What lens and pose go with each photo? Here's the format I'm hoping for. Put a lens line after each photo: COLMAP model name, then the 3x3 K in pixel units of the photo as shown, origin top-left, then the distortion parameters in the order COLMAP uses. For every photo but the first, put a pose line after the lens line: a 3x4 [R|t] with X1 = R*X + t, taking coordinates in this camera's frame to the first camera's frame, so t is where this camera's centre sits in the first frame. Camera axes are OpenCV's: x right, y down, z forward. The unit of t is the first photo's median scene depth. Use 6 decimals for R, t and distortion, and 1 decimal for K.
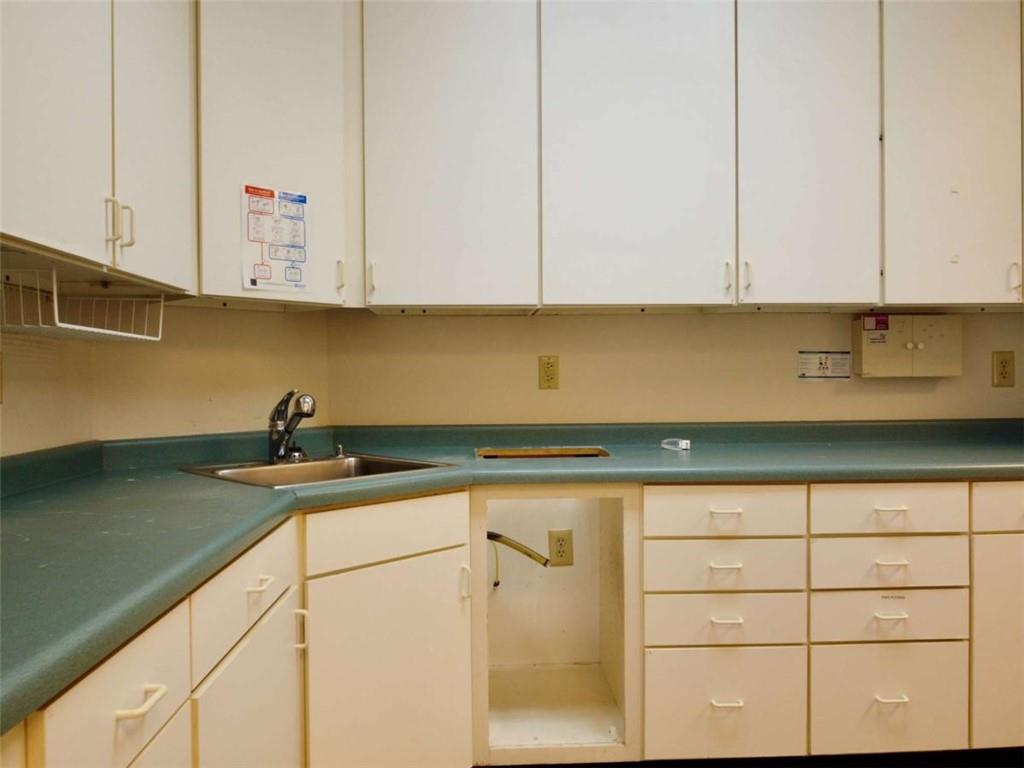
lens RADIAL K [[772.2, 0, 512.0], [0, 772.2, 384.0], [0, 0, 1]] dist [-0.004954, -0.006308]
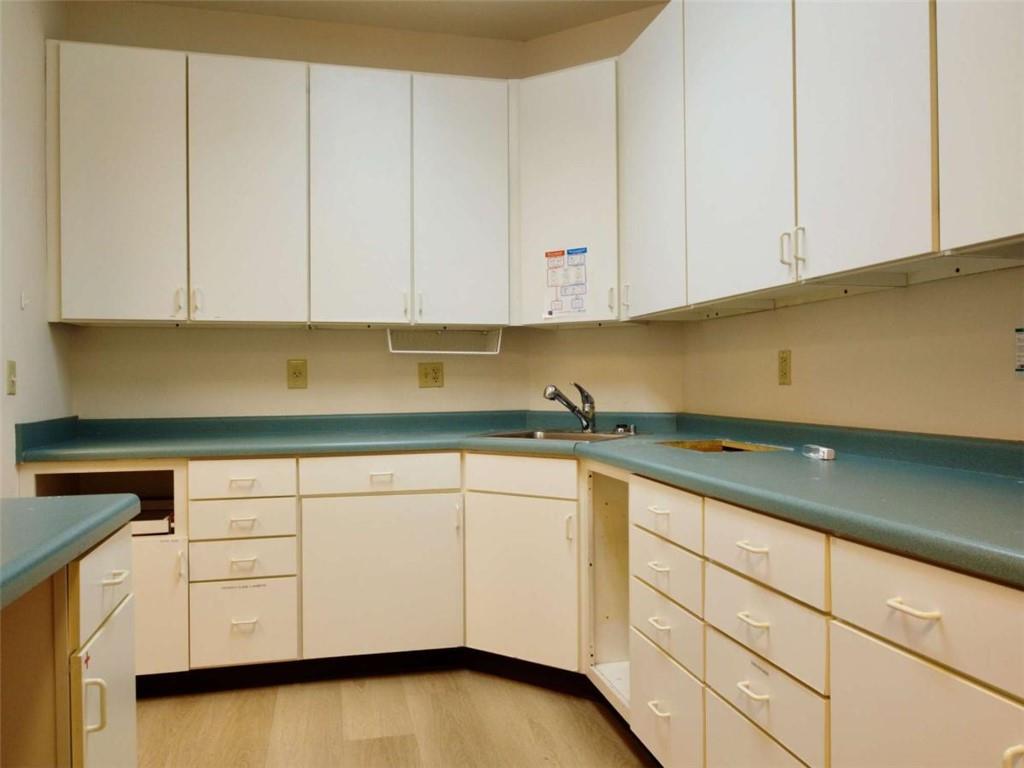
lens RADIAL K [[772.2, 0, 512.0], [0, 772.2, 384.0], [0, 0, 1]] dist [-0.004954, -0.006308]
pose [[0.192088, 0.010448, -0.981322, 1.149023], [-0.001715, 0.999945, 0.010310, -0.004750], [0.981376, -0.000298, 0.192096, 0.607068]]
